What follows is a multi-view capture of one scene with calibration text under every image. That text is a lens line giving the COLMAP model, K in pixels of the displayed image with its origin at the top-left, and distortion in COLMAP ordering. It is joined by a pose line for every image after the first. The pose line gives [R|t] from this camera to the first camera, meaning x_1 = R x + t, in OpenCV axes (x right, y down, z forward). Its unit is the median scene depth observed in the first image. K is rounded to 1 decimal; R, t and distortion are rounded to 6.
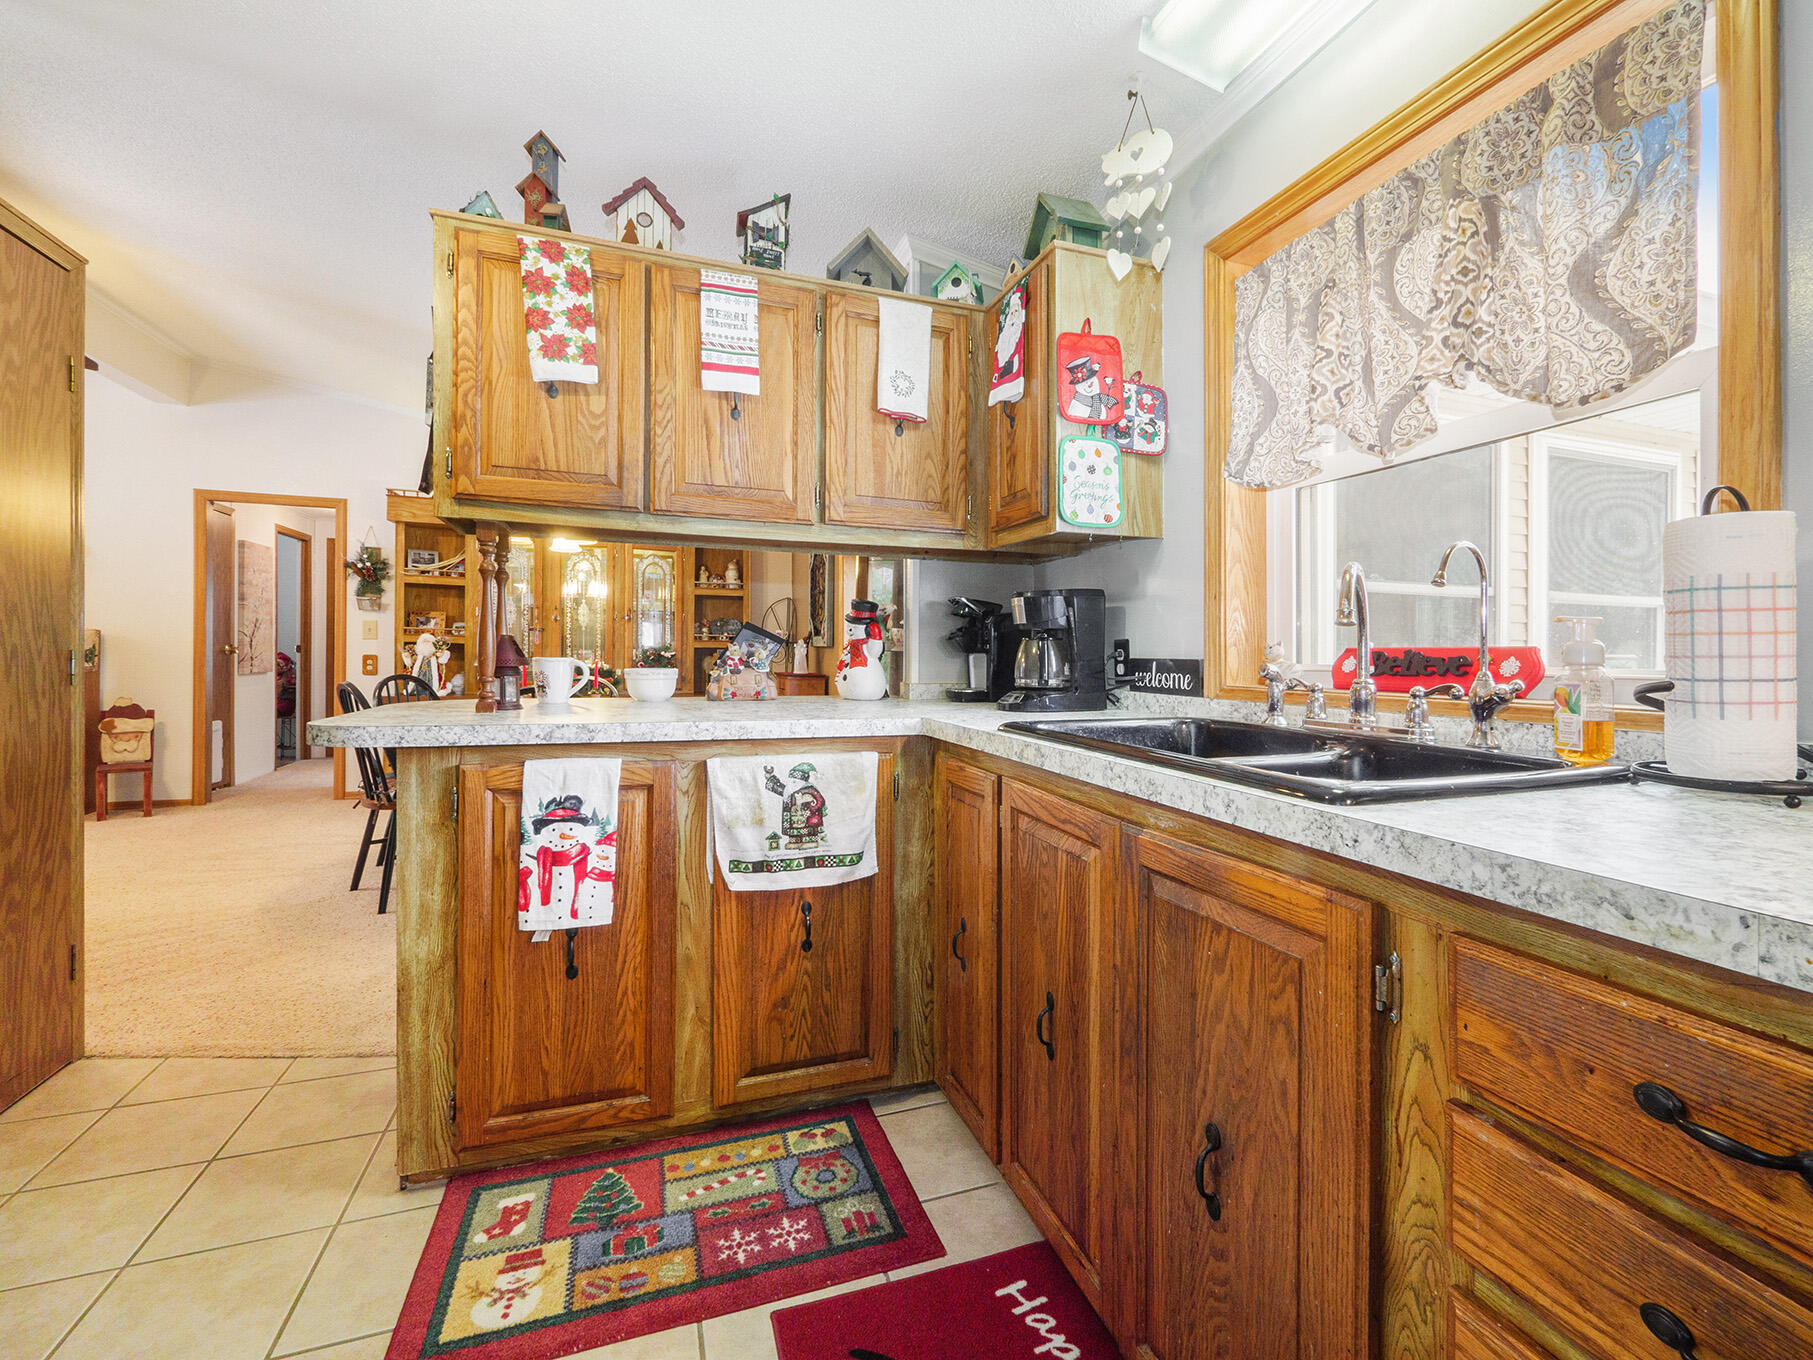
lens RADIAL K [[736.1, 0, 906.5], [0, 736.1, 680.0], [0, 0, 1]] dist [-0.002231, -0.000085]
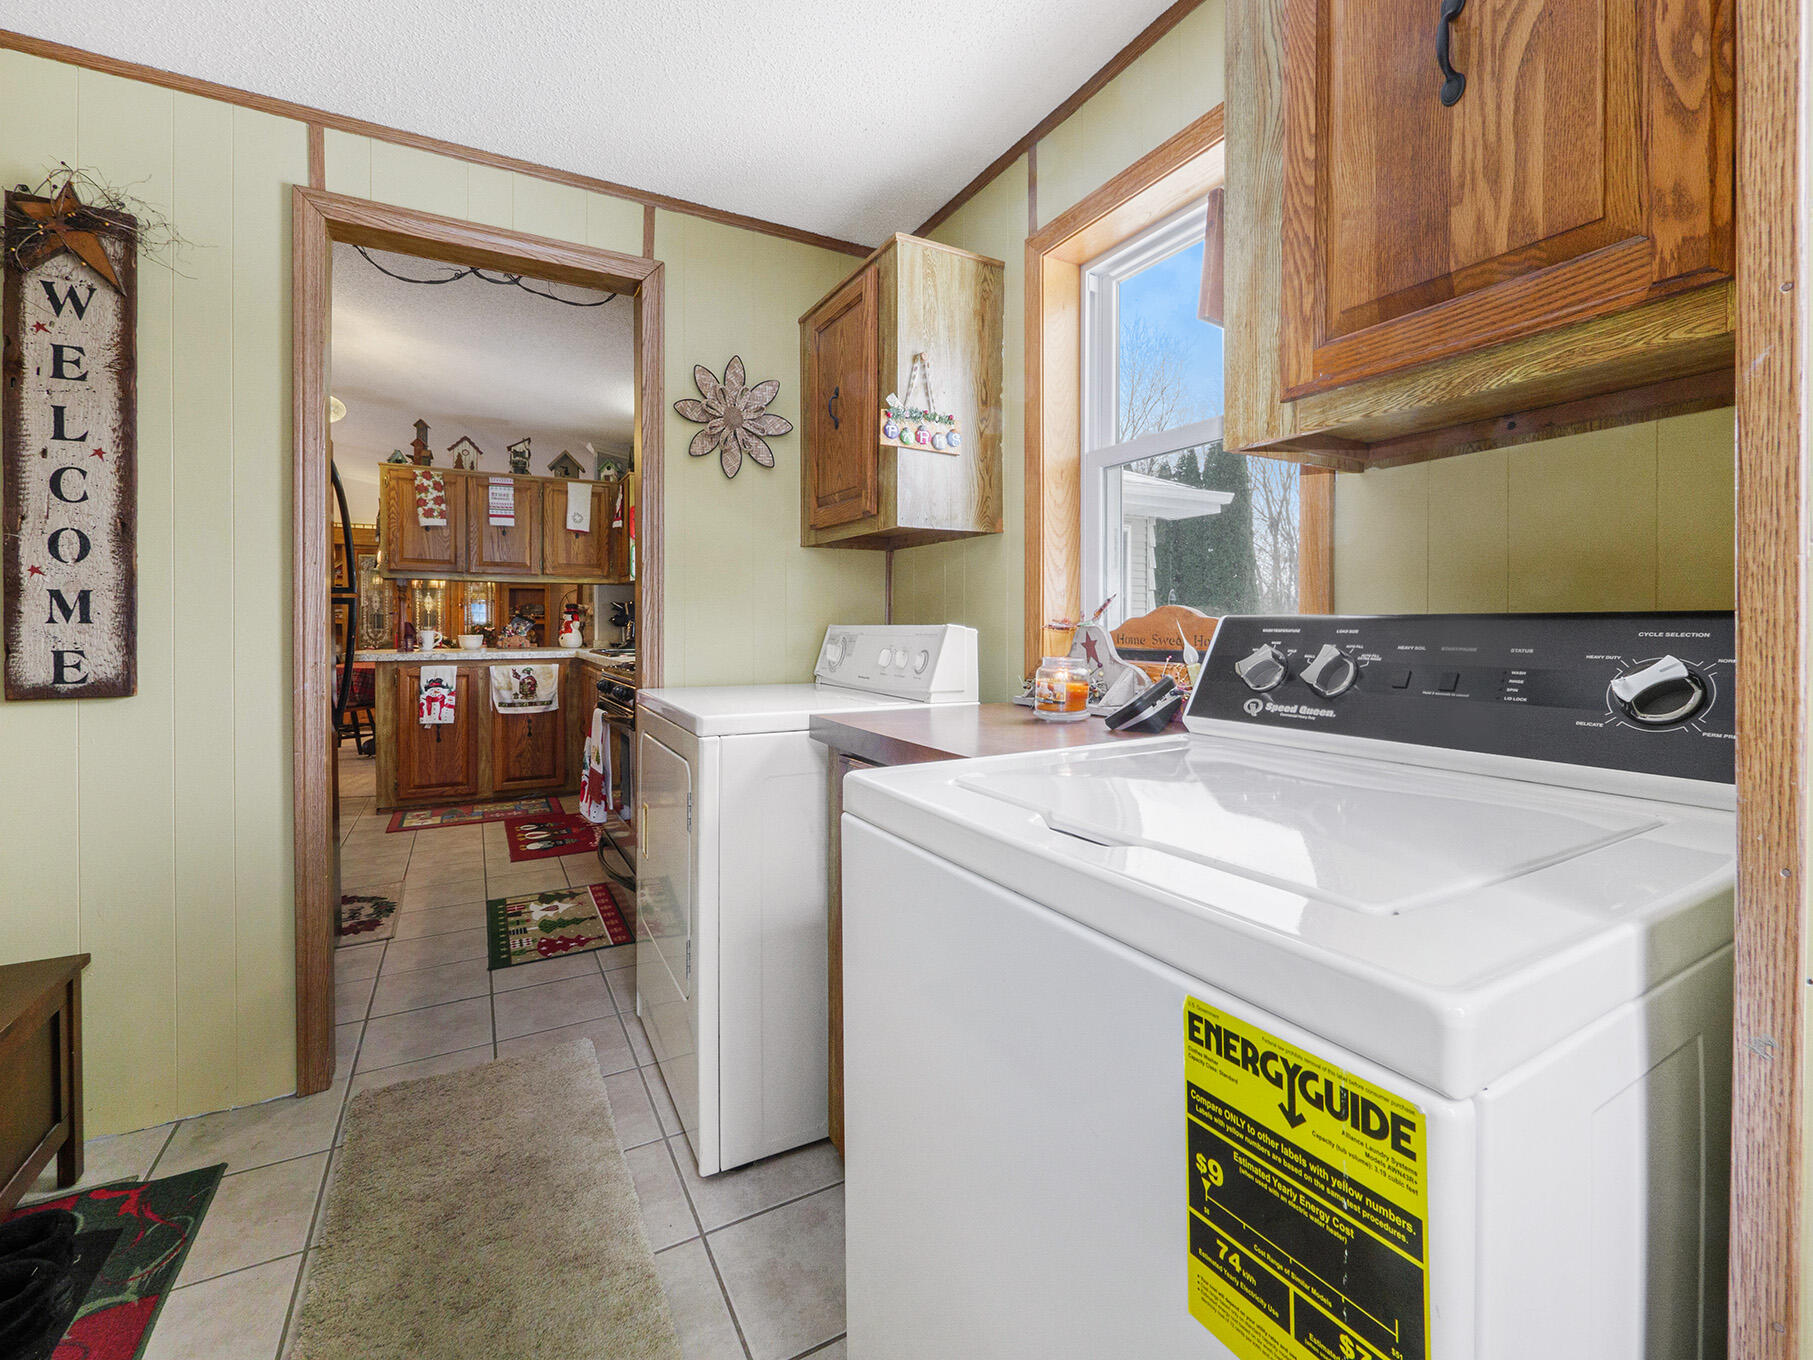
lens RADIAL K [[793.3, 0, 906.1], [0, 793.3, 633.4], [0, 0, 1]] dist [-0.001264, -0.000105]
pose [[0.989668, -0.015958, 0.142490, 0.815972], [0.019202, 0.999586, -0.021421, 0.073240], [-0.142089, 0.023936, 0.989564, -2.077985]]
